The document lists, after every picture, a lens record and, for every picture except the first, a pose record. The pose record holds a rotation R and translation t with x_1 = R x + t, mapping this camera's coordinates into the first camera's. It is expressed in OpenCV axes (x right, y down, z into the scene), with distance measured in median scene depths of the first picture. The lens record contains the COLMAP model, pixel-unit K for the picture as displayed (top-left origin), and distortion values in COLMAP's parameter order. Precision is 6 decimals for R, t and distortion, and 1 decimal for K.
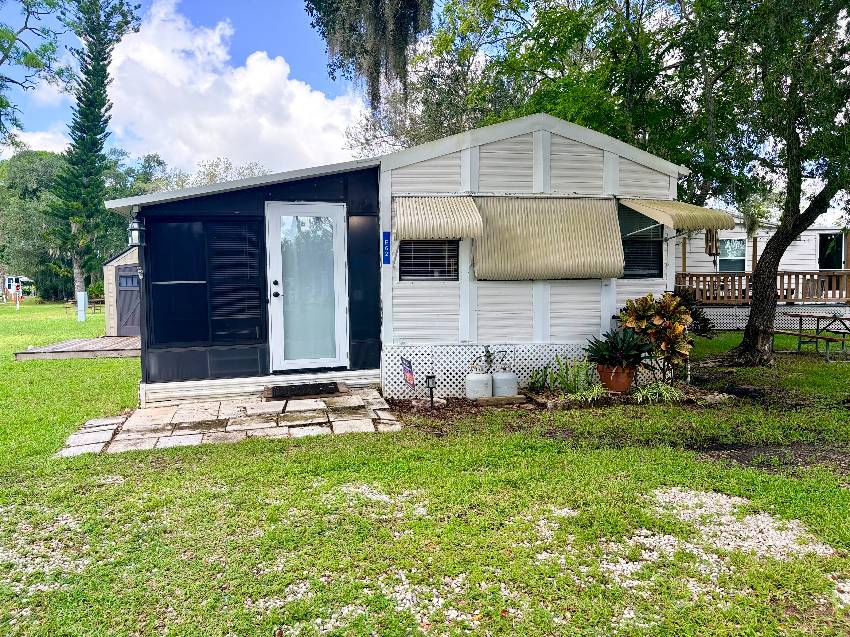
lens RADIAL K [[678.8, 0, 446.0], [0, 678.8, 327.1], [0, 0, 1]] dist [0.025779, -0.015047]
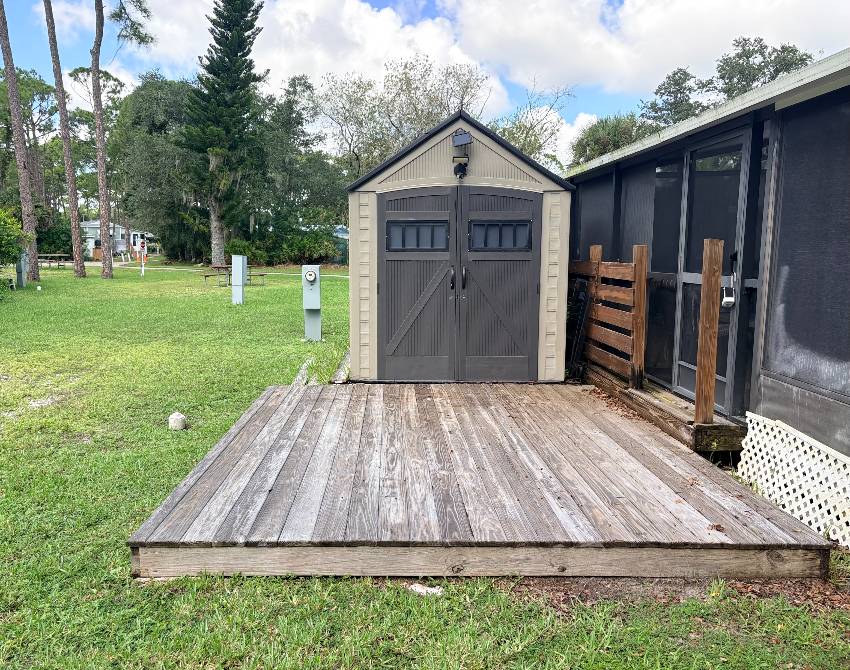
lens RADIAL K [[704.9, 0, 400.7], [0, 704.9, 336.4], [0, 0, 1]] dist [0.025635, -0.013150]
pose [[0.977463, 0.045949, -0.206043, -0.781687], [-0.033031, 0.997292, 0.065709, -0.074783], [0.208505, -0.057422, 0.976334, 1.247433]]
